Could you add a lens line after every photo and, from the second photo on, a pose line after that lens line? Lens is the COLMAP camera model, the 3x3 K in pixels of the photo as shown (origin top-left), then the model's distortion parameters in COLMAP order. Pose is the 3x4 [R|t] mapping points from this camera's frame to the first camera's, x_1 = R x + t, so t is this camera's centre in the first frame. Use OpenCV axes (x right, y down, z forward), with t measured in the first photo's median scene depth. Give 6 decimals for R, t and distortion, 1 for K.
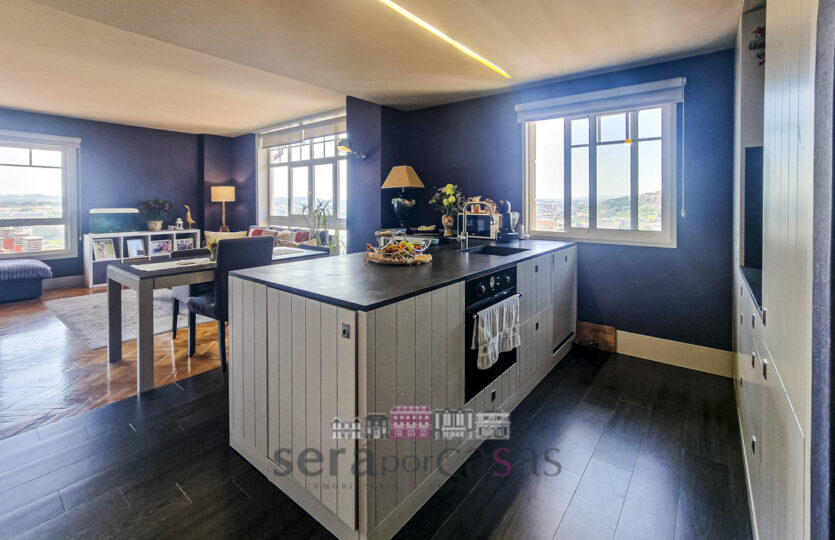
lens RADIAL K [[390.2, 0, 391.4], [0, 390.2, 204.0], [0, 0, 1]] dist [-0.001515, 0.004166]
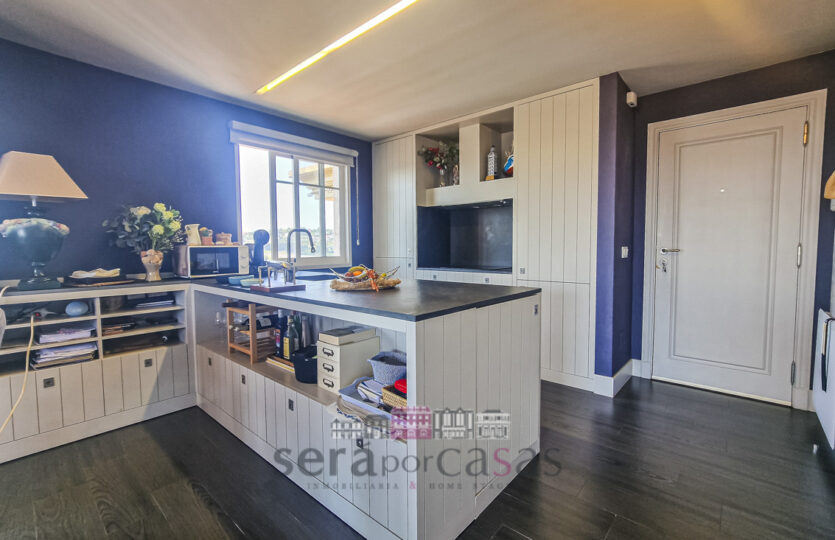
lens RADIAL K [[390.2, 0, 428.8], [0, 390.2, 275.5], [0, 0, 1]] dist [-0.001515, 0.004166]
pose [[-0.056660, -0.075317, 0.995549, -0.486599], [0.014075, 0.996991, 0.076227, 0.025243], [-0.998294, 0.018331, -0.055430, 0.500384]]
